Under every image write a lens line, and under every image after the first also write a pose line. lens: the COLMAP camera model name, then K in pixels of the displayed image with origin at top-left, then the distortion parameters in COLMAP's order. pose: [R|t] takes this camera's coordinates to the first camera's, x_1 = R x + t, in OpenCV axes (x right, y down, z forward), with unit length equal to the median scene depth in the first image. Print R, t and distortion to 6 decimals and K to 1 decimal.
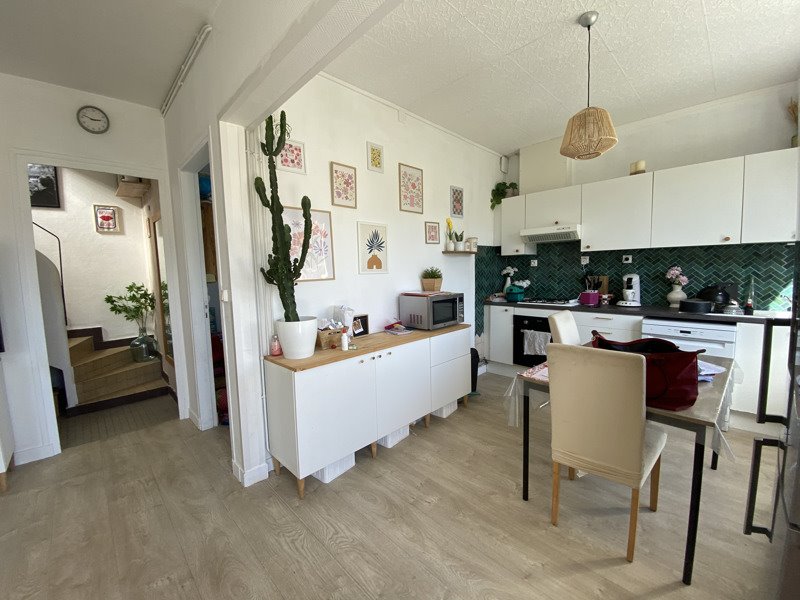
lens RADIAL K [[324.0, 0, 400.0], [0, 324.0, 300.0], [0, 0, 1]] dist [0.001409, -0.014663]
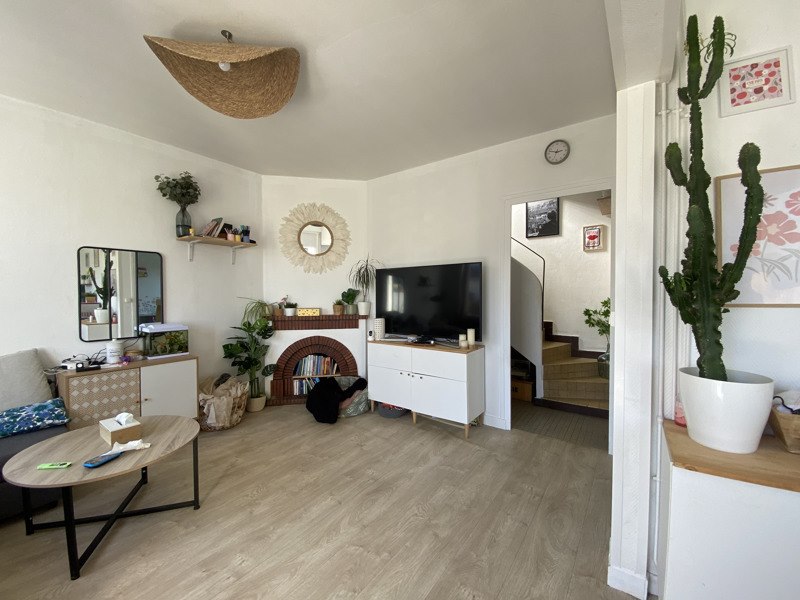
lens RADIAL K [[324.0, 0, 400.0], [0, 324.0, 300.0], [0, 0, 1]] dist [0.001409, -0.014663]
pose [[0.154666, 0.043084, -0.987027, 0.082728], [-0.090728, 0.995447, 0.029234, -0.022352], [0.983792, 0.085029, 0.157871, 0.250987]]
